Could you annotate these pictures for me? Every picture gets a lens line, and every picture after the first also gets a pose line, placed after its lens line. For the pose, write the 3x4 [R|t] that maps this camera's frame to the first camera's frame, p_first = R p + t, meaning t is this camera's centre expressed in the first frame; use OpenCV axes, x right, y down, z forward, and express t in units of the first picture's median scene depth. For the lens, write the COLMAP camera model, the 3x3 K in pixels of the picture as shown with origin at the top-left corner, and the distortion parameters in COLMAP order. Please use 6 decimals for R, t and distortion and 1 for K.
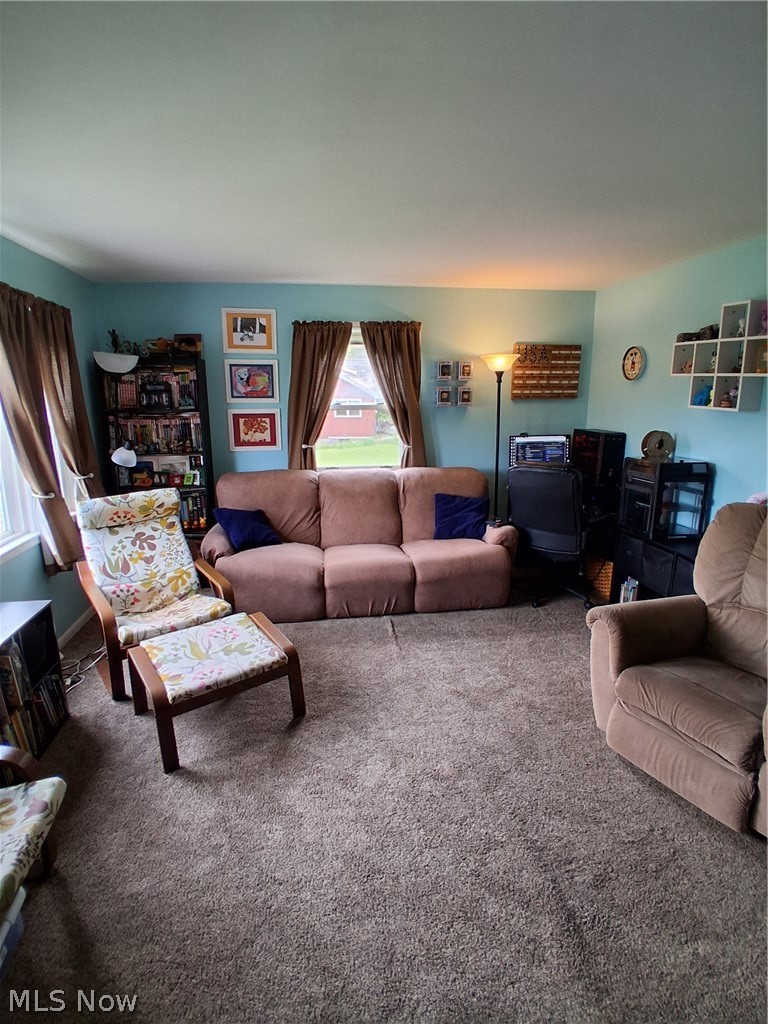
lens RADIAL K [[507.3, 0, 377.8], [0, 507.3, 505.8], [0, 0, 1]] dist [0.010928, -0.052520]
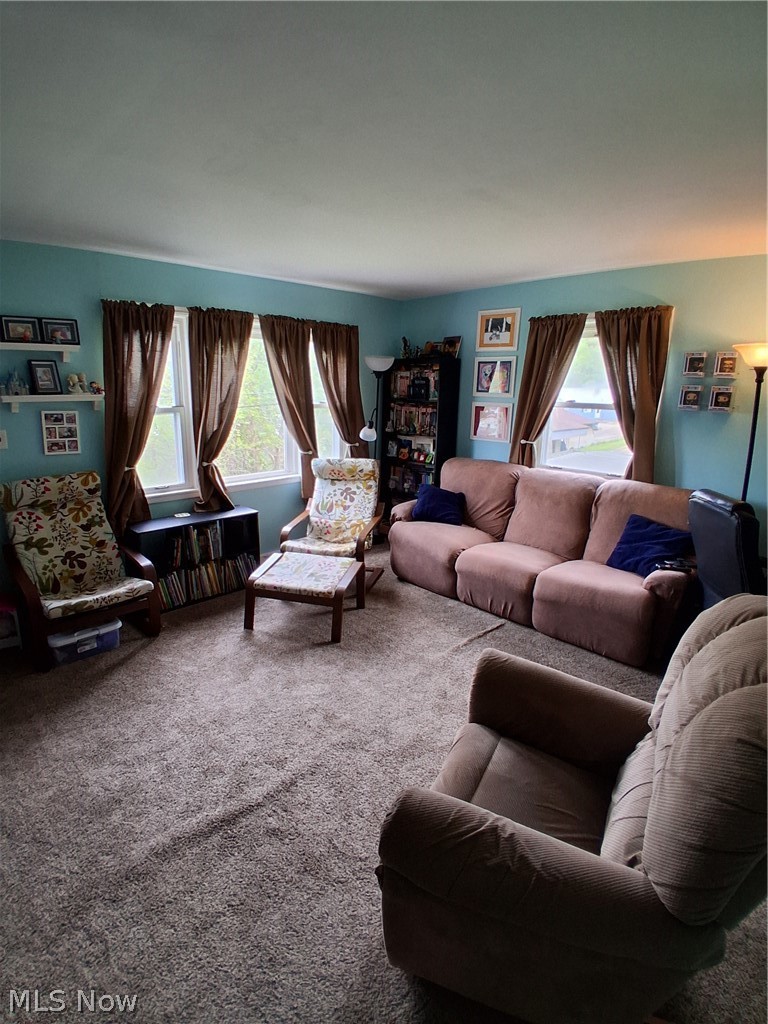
lens RADIAL K [[507.3, 0, 377.8], [0, 507.3, 505.8], [0, 0, 1]] dist [0.010928, -0.052520]
pose [[0.588991, 0.202582, -0.782337, 0.536059], [-0.186131, 0.976050, 0.112612, -0.055580], [0.786413, 0.079289, 0.612591, 0.171870]]
